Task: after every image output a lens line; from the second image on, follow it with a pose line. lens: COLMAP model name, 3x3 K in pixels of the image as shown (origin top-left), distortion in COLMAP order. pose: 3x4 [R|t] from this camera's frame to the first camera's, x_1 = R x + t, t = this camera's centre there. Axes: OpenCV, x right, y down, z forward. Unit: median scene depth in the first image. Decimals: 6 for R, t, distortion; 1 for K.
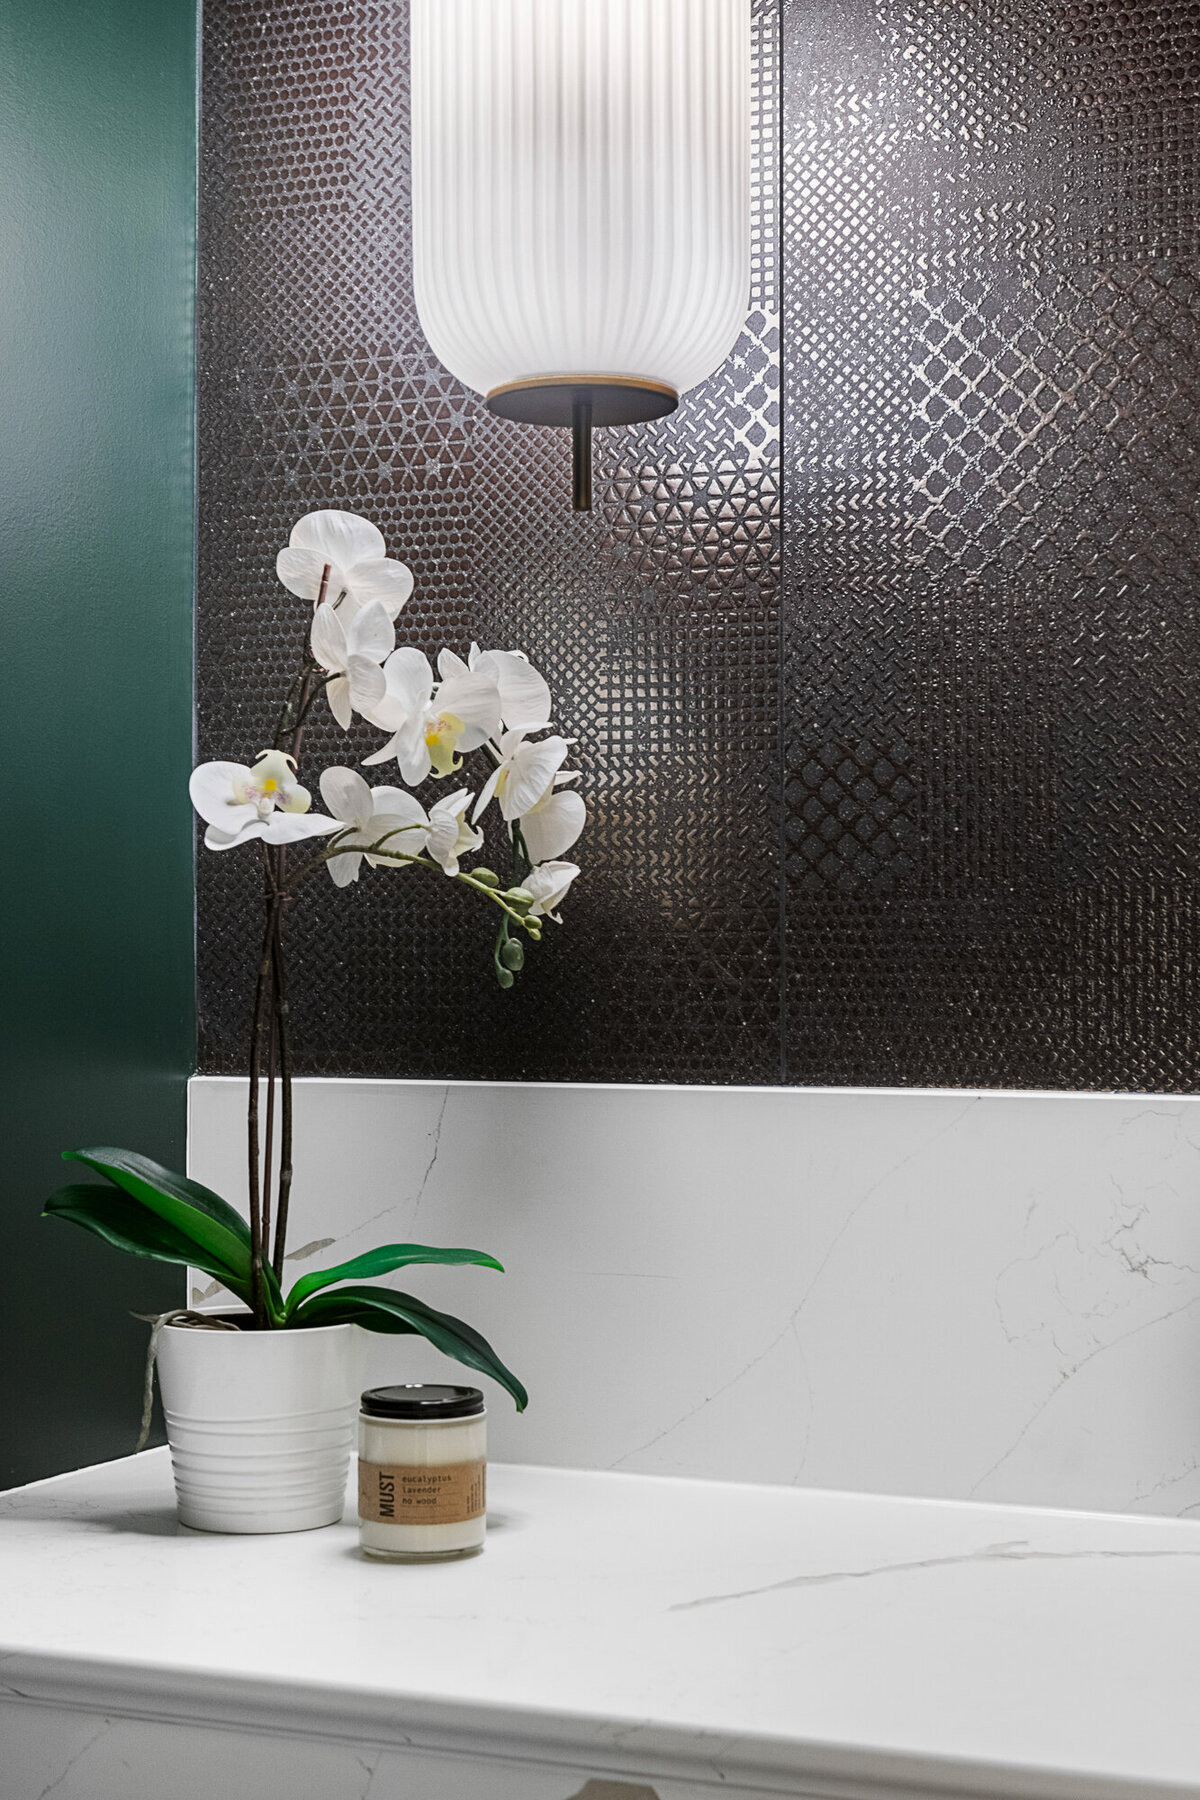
lens RADIAL K [[2801.1, 0, 629.6], [0, 2801.1, 958.4], [0, 0, 1]] dist [0.027726, 0.000000]
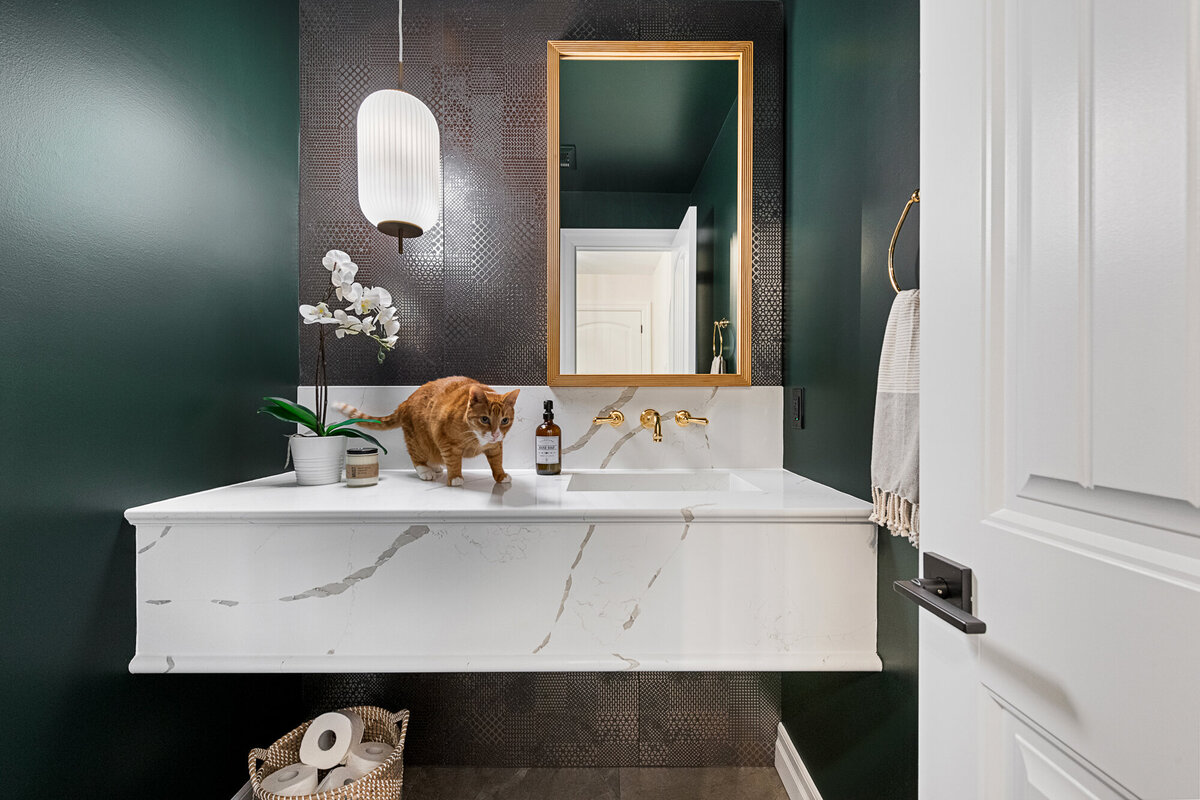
lens RADIAL K [[481.3, 0, 596.5], [0, 481.3, 402.3], [0, 0, 1]] dist [0.016300, -0.003912]
pose [[0.917265, -0.002075, 0.398271, -0.035661], [0.001544, 0.999997, 0.001653, 0.074236], [-0.398274, -0.000901, 0.917266, 0.147703]]
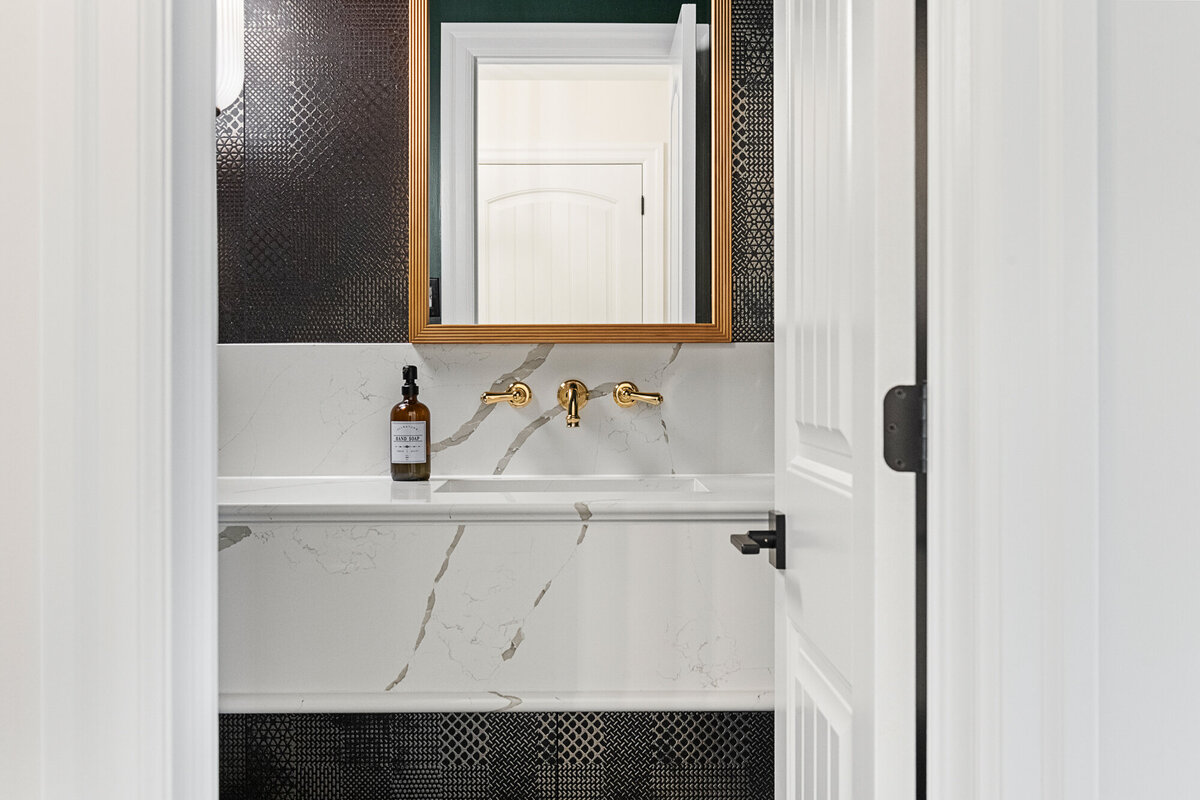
lens RADIAL K [[1369.0, 0, 565.2], [0, 1369.0, 389.8], [0, 0, 1]] dist [0.005740, 0.000000]
pose [[0.920597, -0.006664, 0.390458, -0.207274], [0.003737, 0.999959, 0.008256, 0.086245], [-0.390497, -0.006141, 0.920584, -0.490468]]
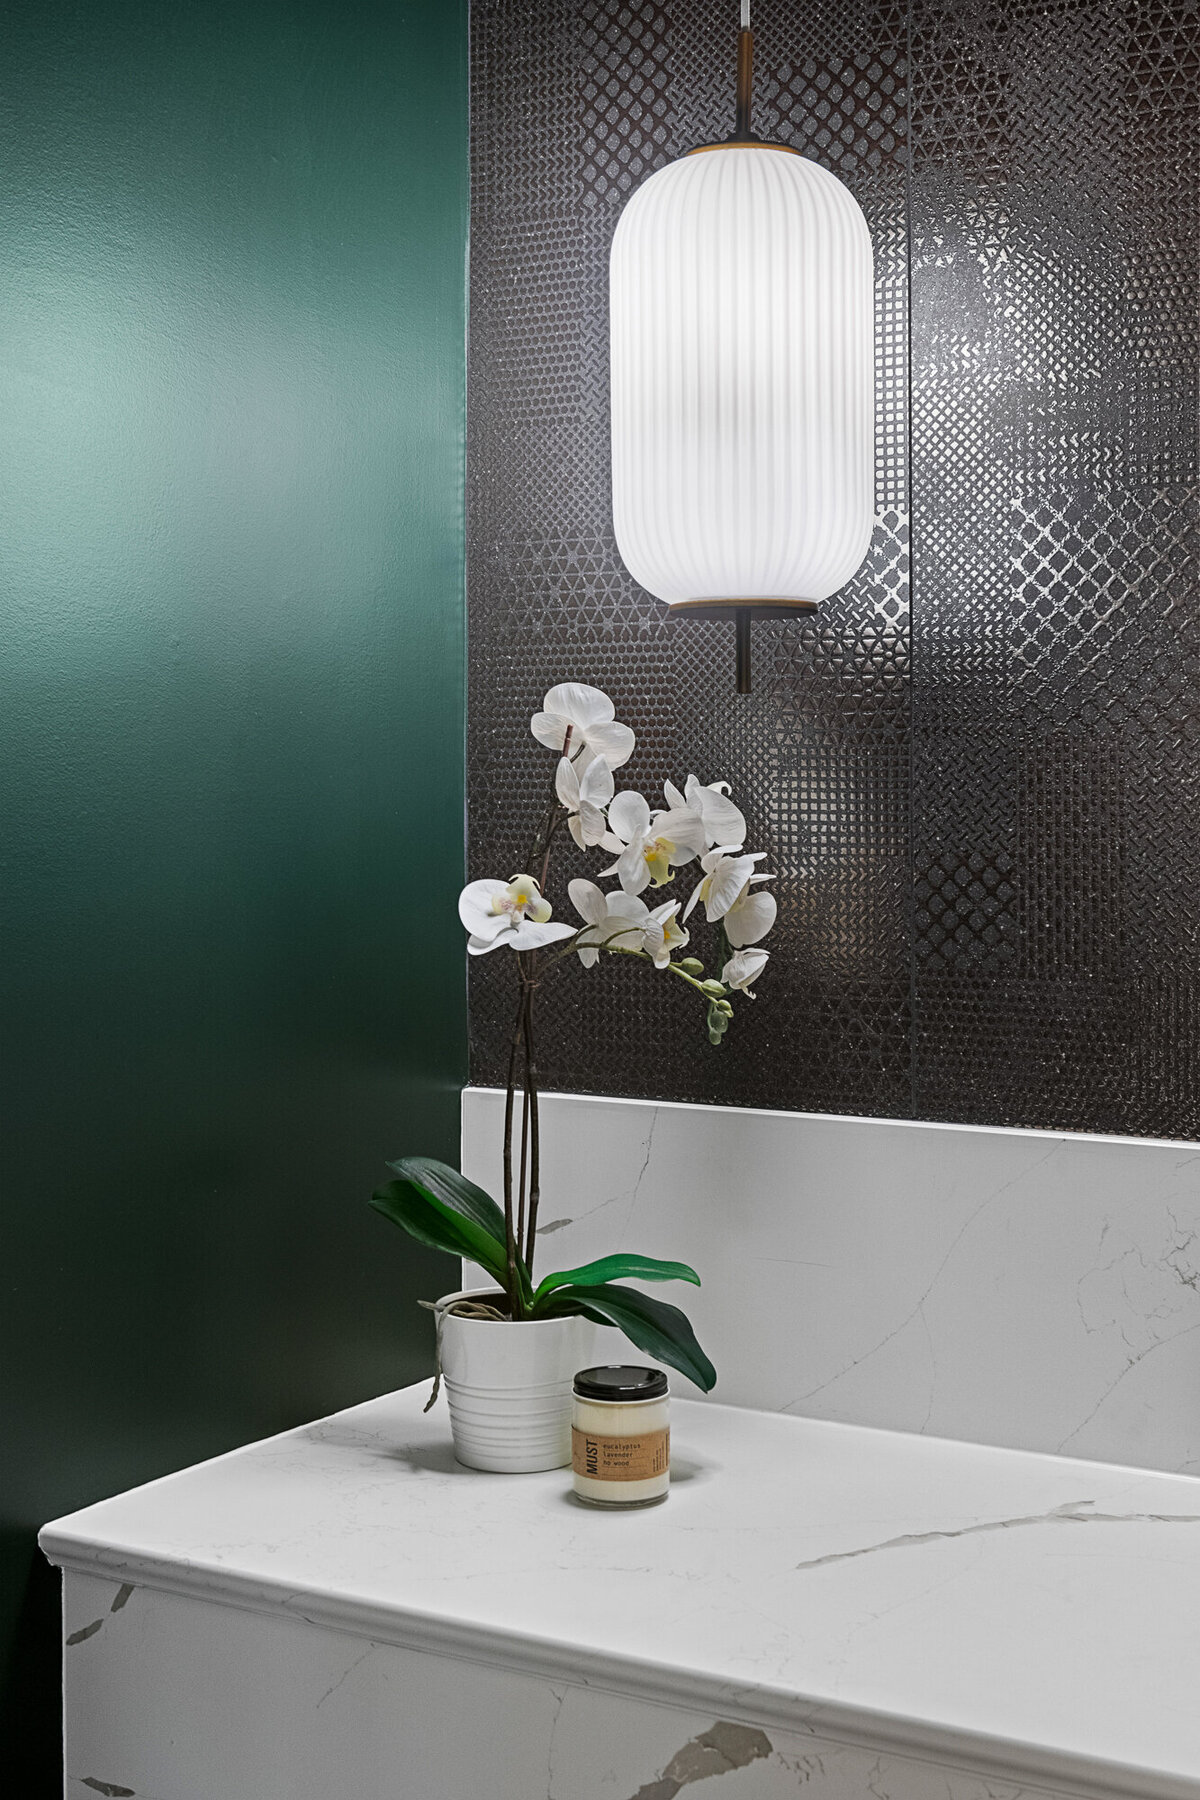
lens RADIAL K [[2337.5, 0, 648.9], [0, 2337.5, 826.9], [0, 0, 1]] dist [-0.004232, 0.000000]
pose [[0.993105, -0.001069, -0.117221, 0.061465], [0.003484, 0.999786, 0.020400, -0.112426], [0.117174, -0.020668, 0.992896, -0.066323]]
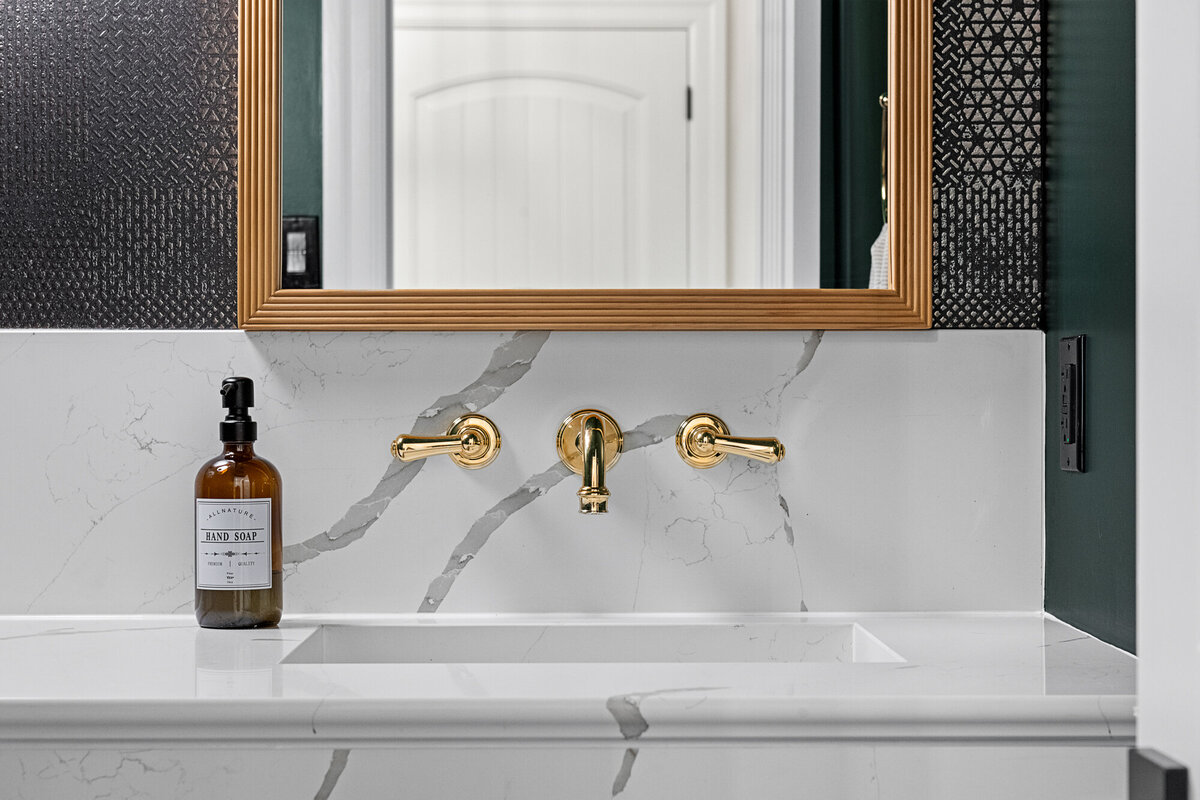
lens RADIAL K [[2156.5, 0, 555.3], [0, 2156.5, 400.6], [0, 0, 1]] dist [0.009063, 0.000000]
pose [[0.917383, 0.000400, 0.398006, -0.069297], [0.001345, 0.999991, -0.004107, 0.087899], [-0.398004, 0.004303, 0.917374, -0.119227]]
